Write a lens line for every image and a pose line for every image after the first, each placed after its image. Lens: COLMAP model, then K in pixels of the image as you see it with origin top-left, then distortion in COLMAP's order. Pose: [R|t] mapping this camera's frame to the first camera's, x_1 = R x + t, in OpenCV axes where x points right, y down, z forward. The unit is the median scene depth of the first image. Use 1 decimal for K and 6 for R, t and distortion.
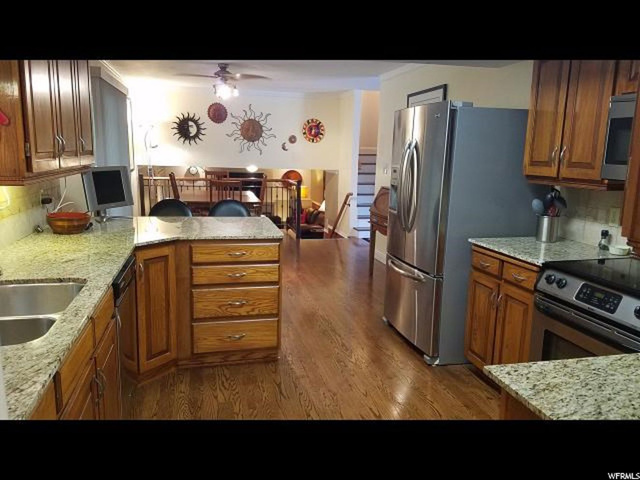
lens RADIAL K [[499.1, 0, 319.7], [0, 499.1, 240.8], [0, 0, 1]] dist [0.173482, -0.015966]
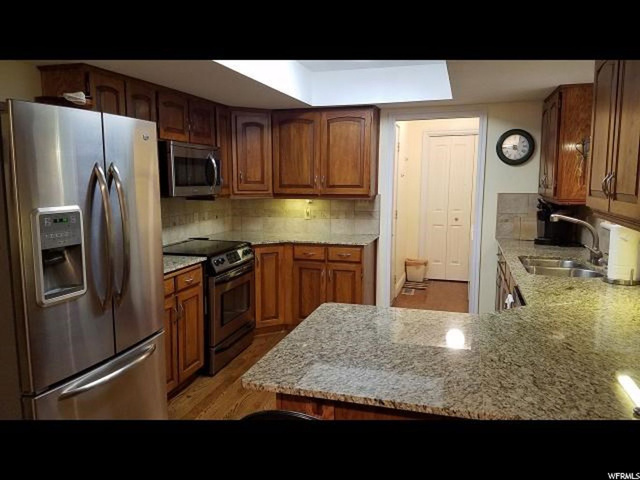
lens RADIAL K [[499.1, 0, 319.9], [0, 499.1, 240.3], [0, 0, 1]] dist [0.173482, -0.015966]
pose [[-0.869156, -0.084074, 0.487340, -0.449490], [0.068518, 0.955467, 0.287033, -0.332633], [-0.489769, 0.282868, -0.824689, 1.734828]]
